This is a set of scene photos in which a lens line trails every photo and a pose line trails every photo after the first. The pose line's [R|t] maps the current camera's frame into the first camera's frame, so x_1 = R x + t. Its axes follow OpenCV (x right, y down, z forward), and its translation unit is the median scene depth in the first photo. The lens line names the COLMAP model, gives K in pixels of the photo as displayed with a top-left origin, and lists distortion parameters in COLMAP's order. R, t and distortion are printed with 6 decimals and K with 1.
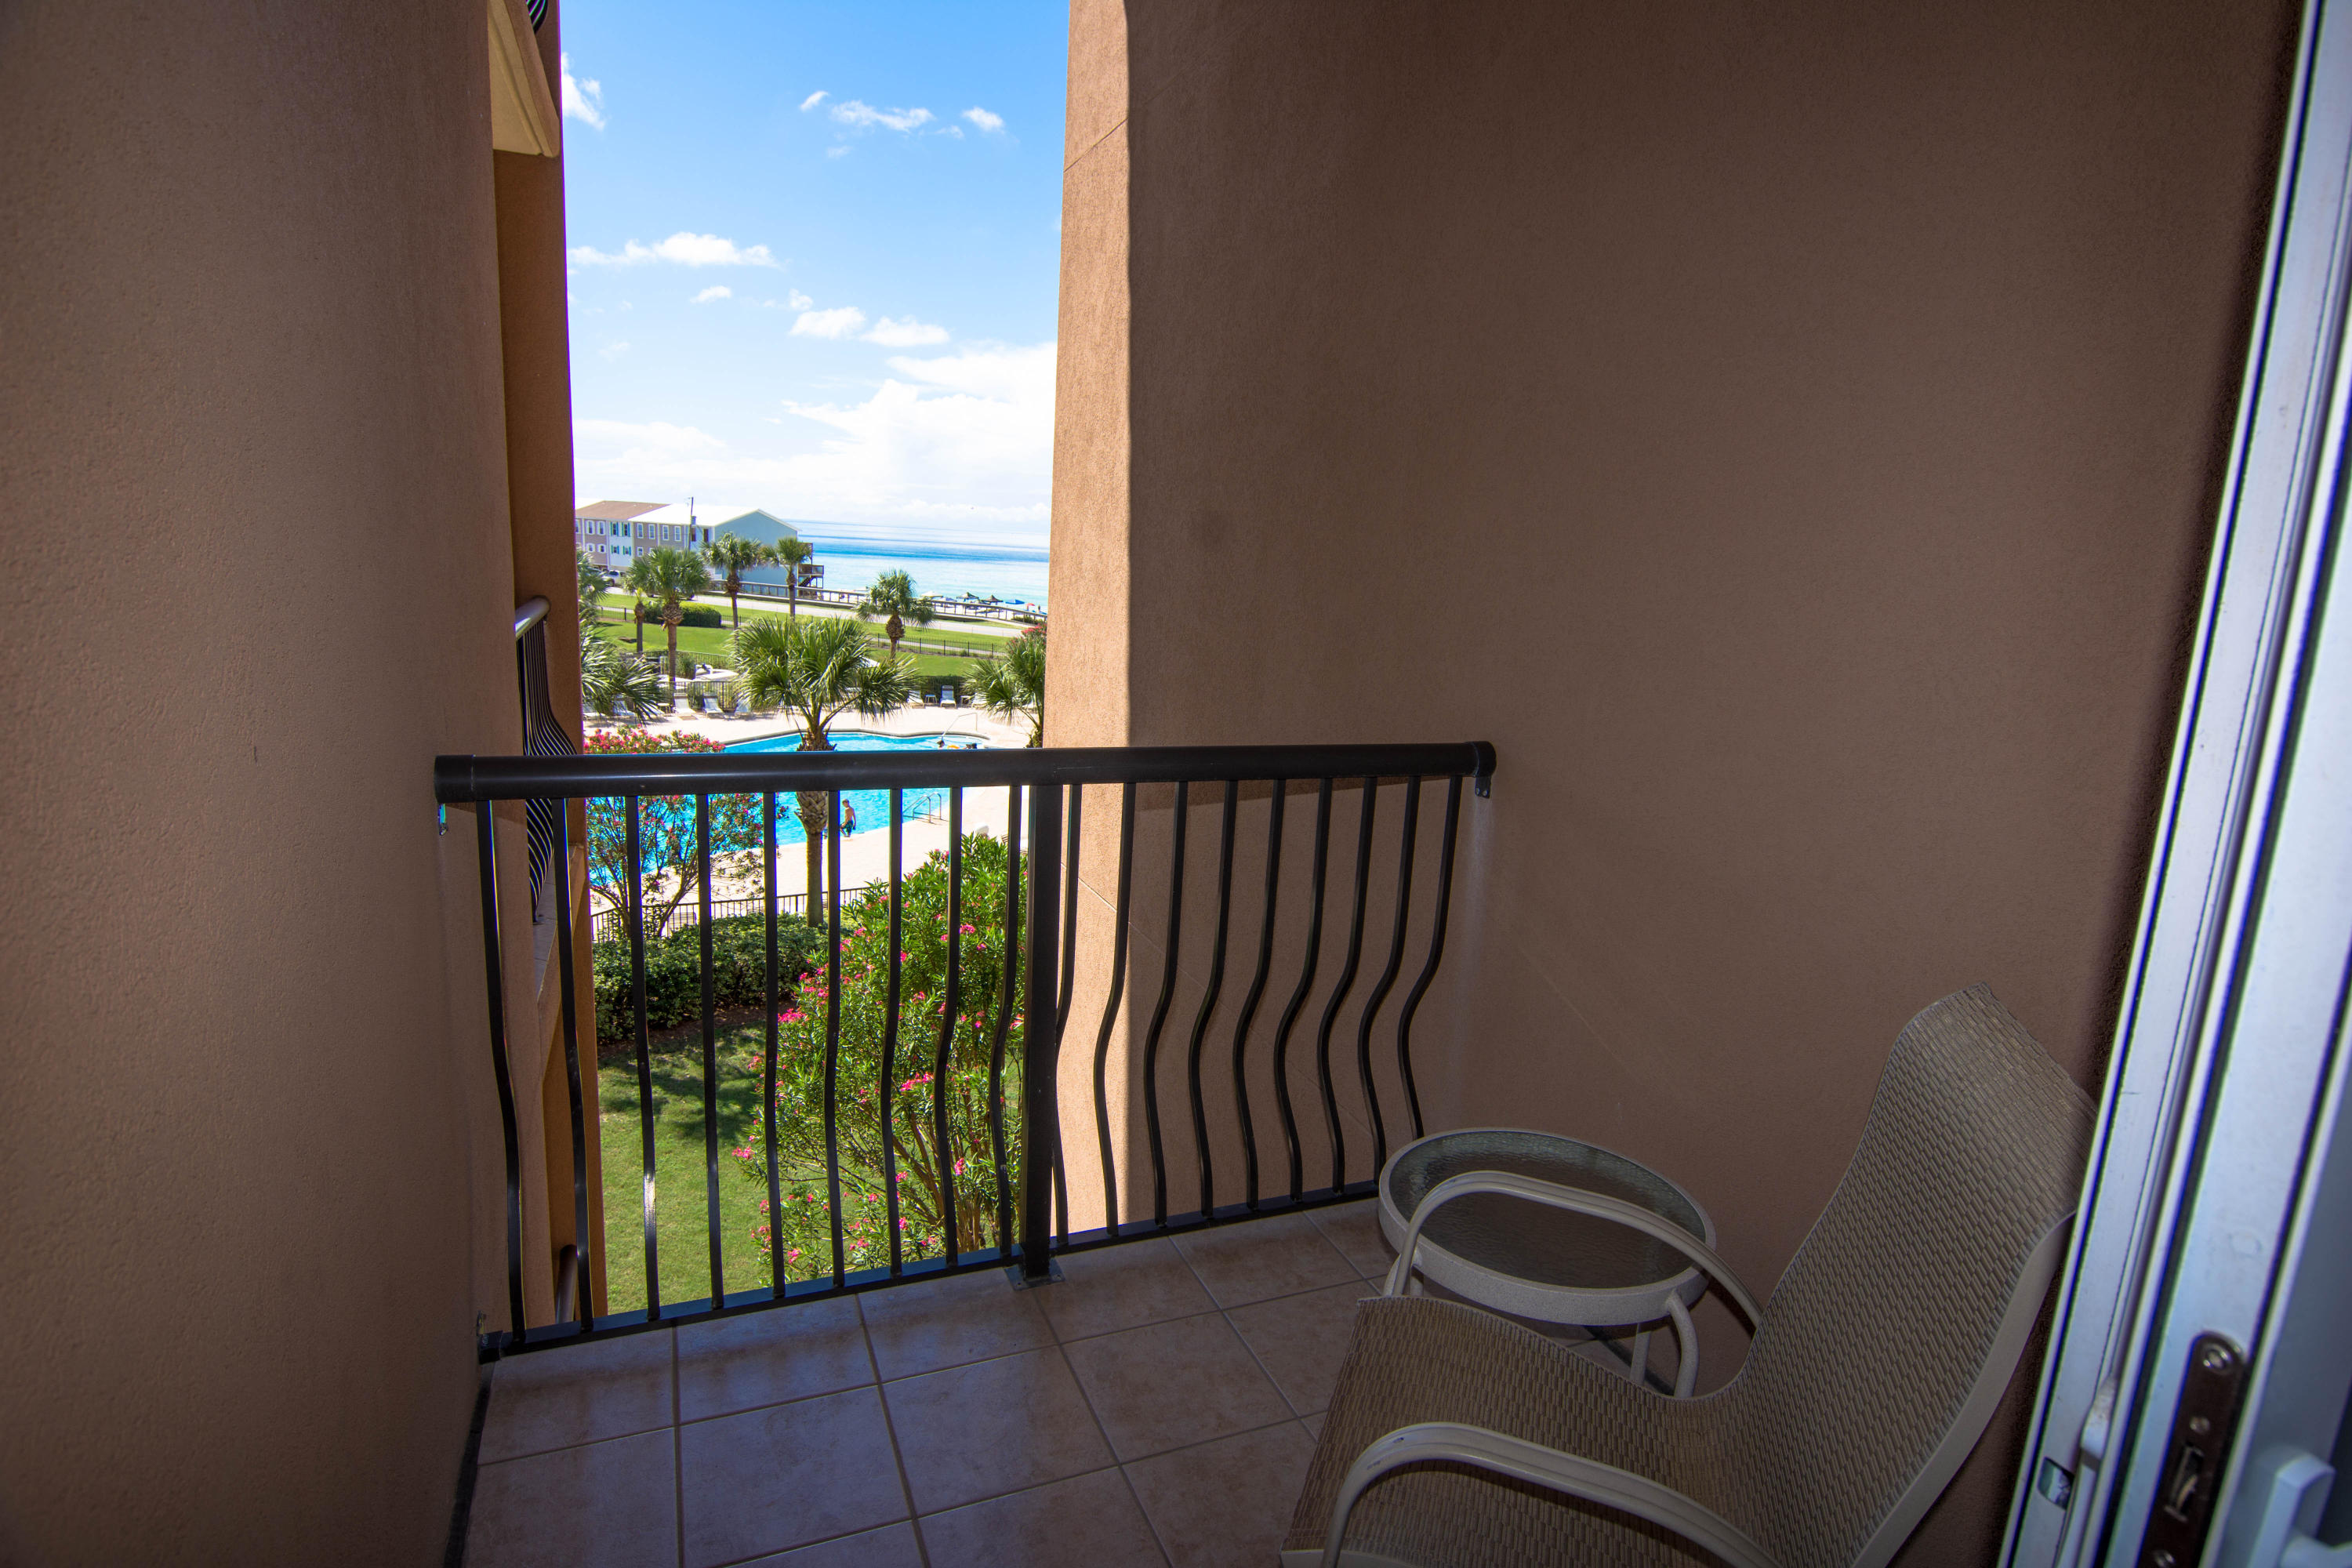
lens RADIAL K [[1277.9, 0, 1176.0], [0, 1277.9, 784.0], [0, 0, 1]] dist [-0.006129, -0.001086]
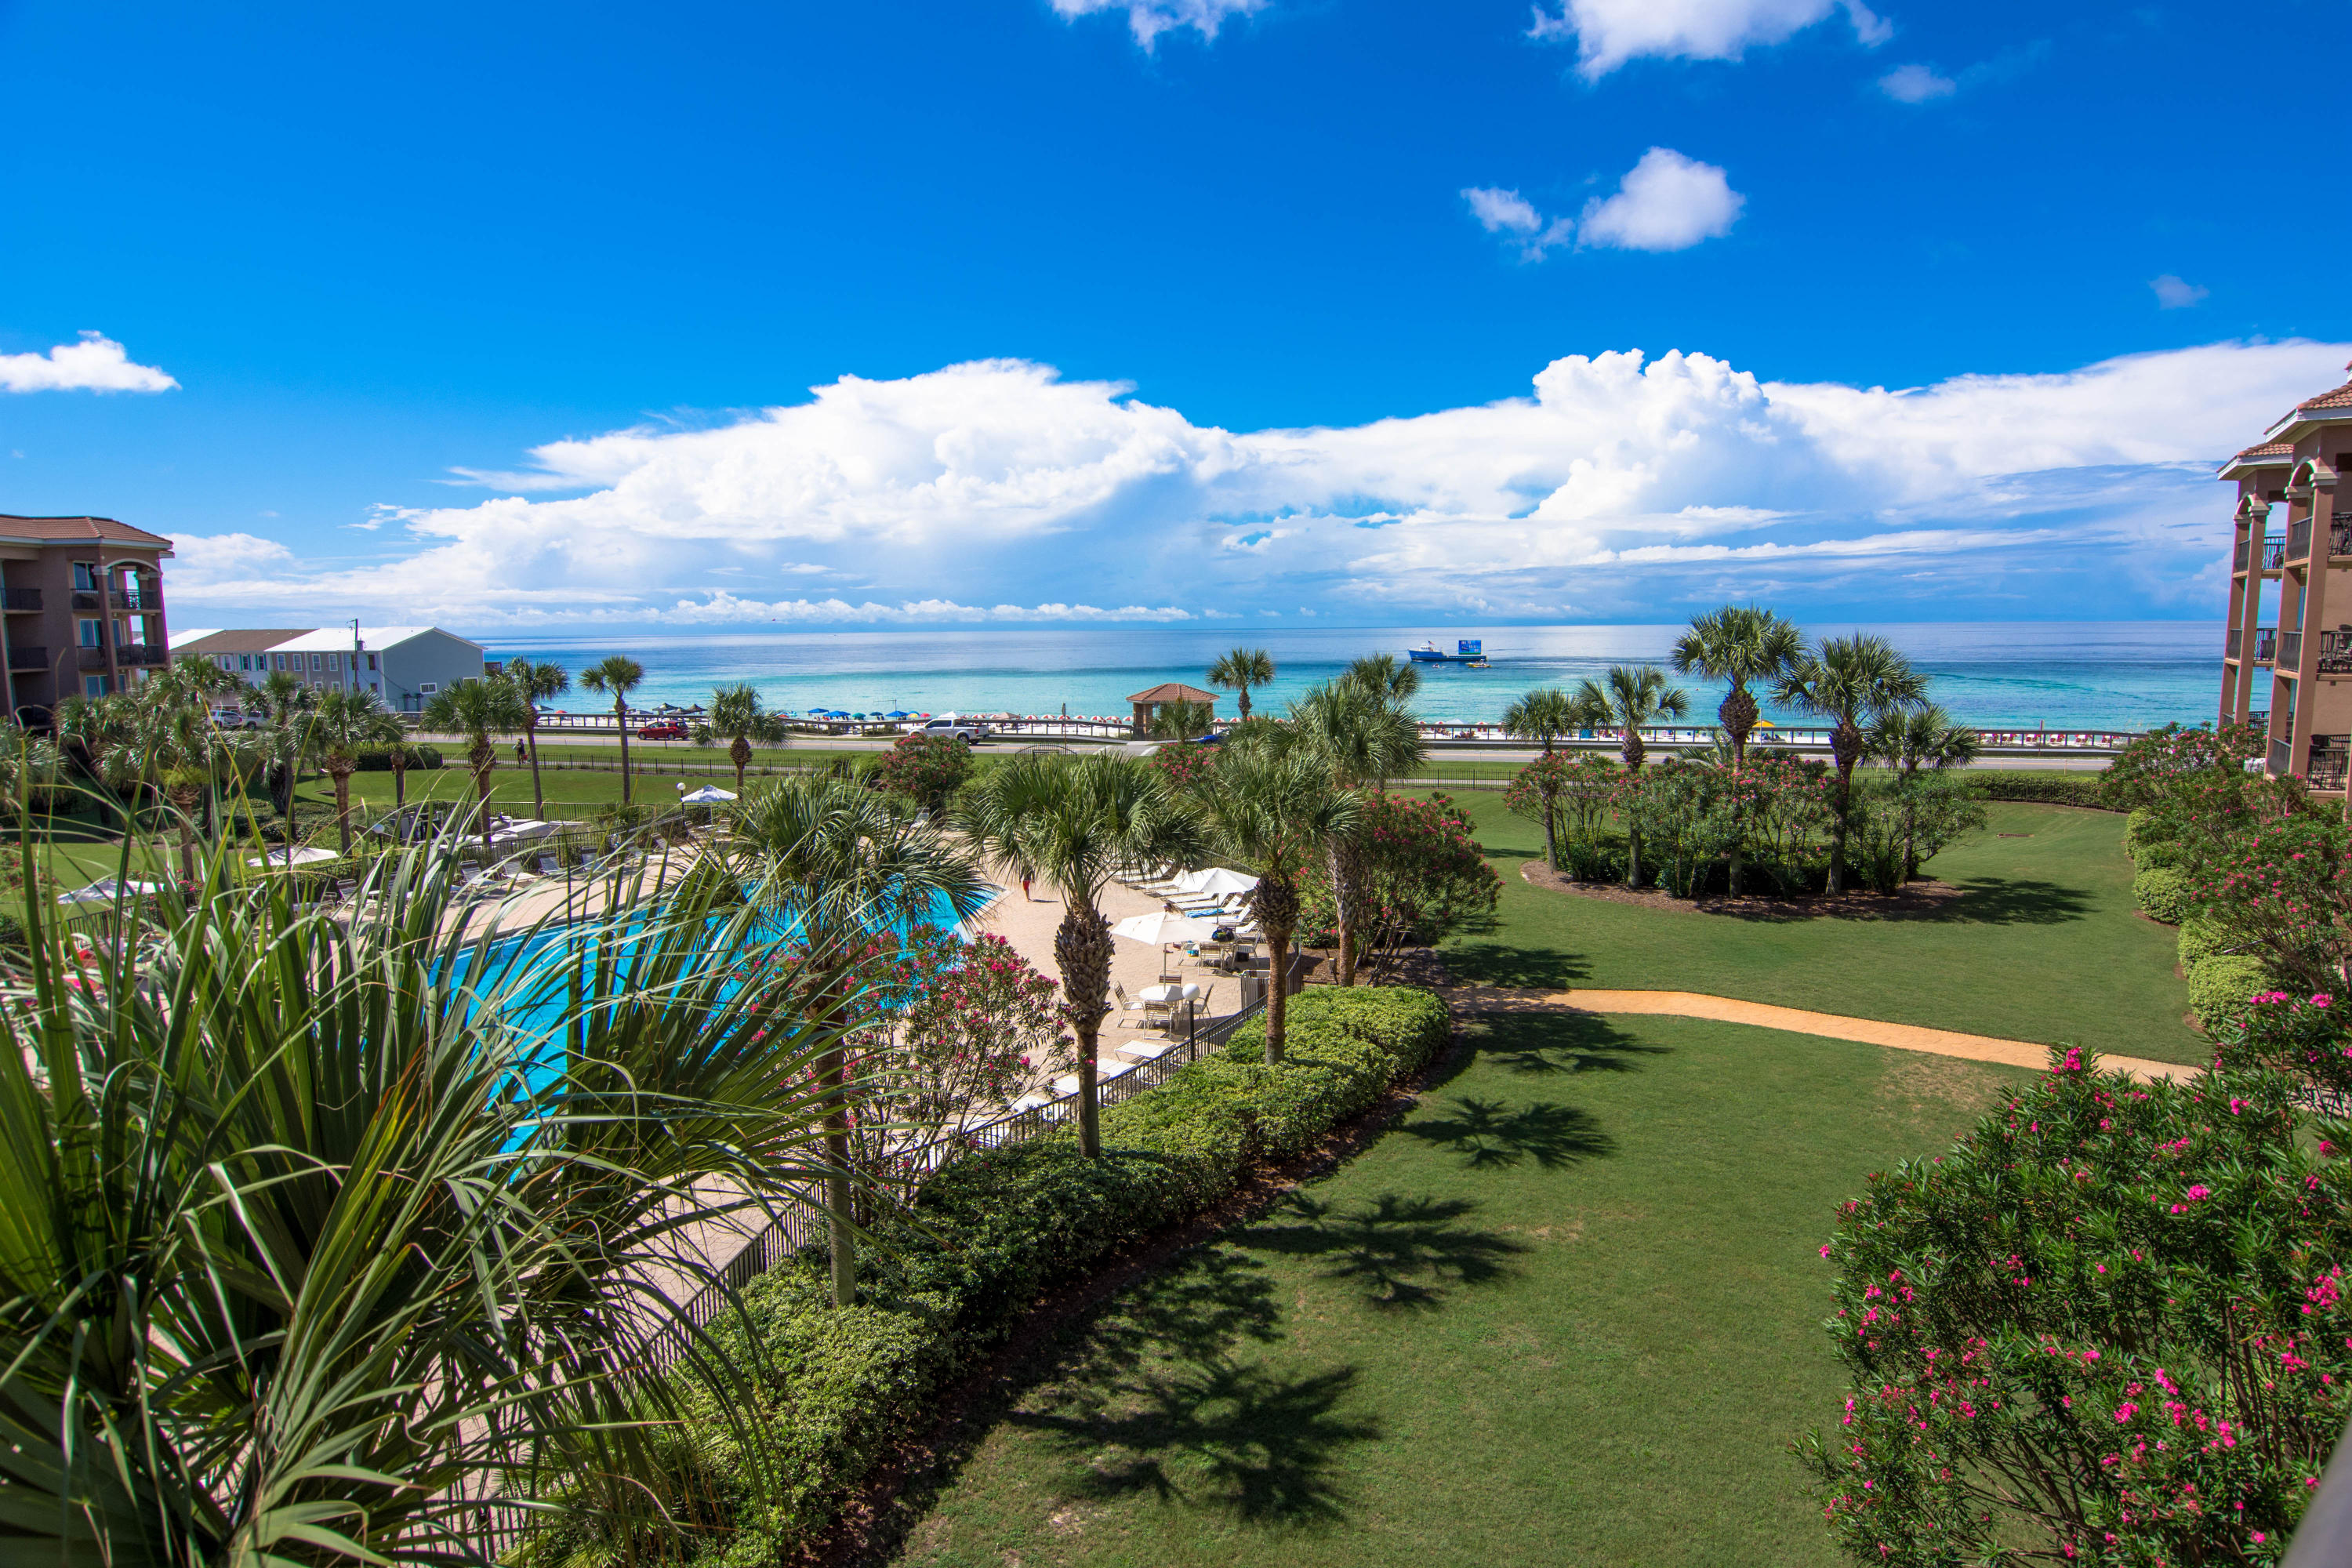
lens RADIAL K [[1277.9, 0, 1176.0], [0, 1277.9, 784.0], [0, 0, 1]] dist [-0.006129, -0.001086]
pose [[0.963114, -0.095987, 0.251392, -0.102294], [0.111325, 0.992649, -0.047485, -0.017817], [-0.244986, 0.073720, 0.966720, 0.065735]]
